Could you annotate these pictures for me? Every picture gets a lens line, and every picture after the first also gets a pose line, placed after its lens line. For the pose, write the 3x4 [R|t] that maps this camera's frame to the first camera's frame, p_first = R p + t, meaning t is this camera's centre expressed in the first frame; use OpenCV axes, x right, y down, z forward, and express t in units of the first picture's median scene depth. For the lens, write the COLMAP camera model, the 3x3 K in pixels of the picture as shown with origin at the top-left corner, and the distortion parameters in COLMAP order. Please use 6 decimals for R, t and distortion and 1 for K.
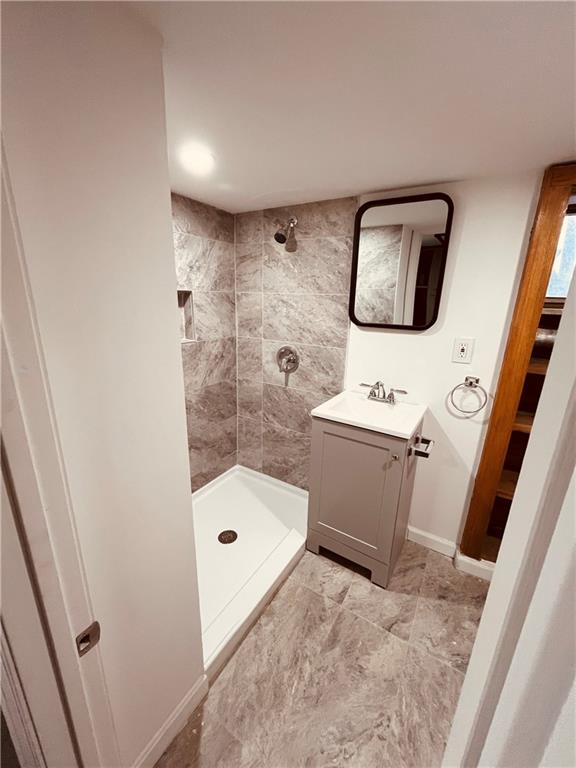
lens RADIAL K [[307.3, 0, 285.9], [0, 307.3, 383.9], [0, 0, 1]] dist [-0.004003, 0.000174]
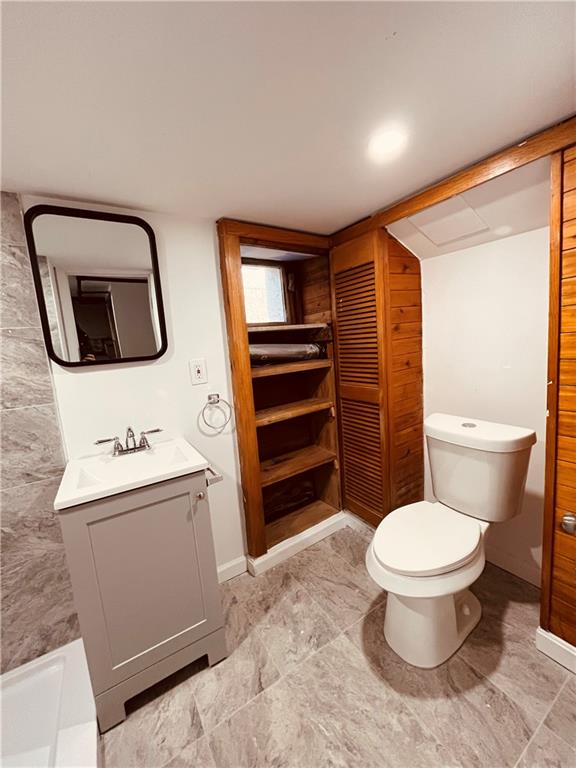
lens RADIAL K [[307.3, 0, 288.6], [0, 307.3, 382.9], [0, 0, 1]] dist [-0.004003, 0.000174]
pose [[0.432512, -0.175537, 0.884376, -0.207585], [0.332047, 0.942938, 0.024771, 0.001397], [-0.838259, 0.282940, 0.466118, 0.260590]]
